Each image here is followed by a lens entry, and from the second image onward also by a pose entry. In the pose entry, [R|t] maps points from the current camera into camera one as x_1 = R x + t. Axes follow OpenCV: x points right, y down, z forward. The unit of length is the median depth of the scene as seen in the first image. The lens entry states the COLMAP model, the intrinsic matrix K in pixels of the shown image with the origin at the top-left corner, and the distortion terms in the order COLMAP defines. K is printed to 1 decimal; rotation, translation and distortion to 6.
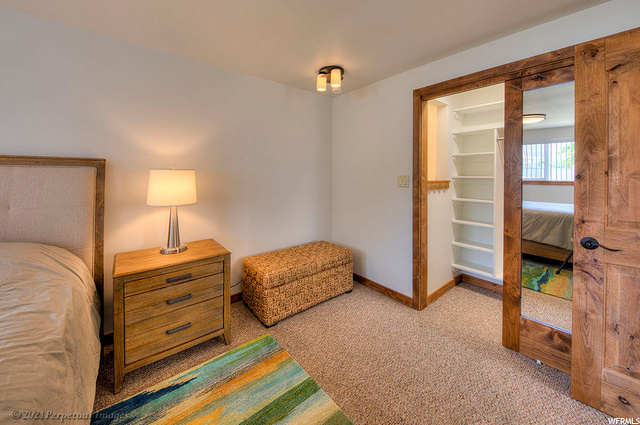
lens RADIAL K [[237.1, 0, 318.0], [0, 237.1, 172.2], [0, 0, 1]] dist [-0.000053, -0.000119]
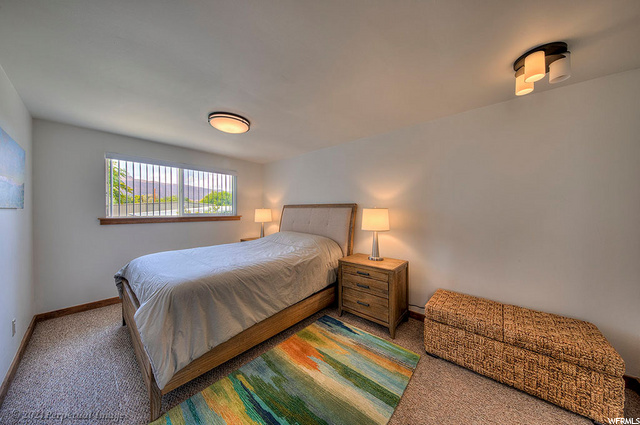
lens RADIAL K [[200.8, 0, 320.0], [0, 200.8, 212.5], [0, 0, 1]] dist [-0.000463, -0.000074]
pose [[0.191363, 0.006843, -0.981495, 0.703205], [-0.001269, 0.999977, 0.006725, 0.007711], [0.981518, -0.000042, 0.191368, 0.411071]]
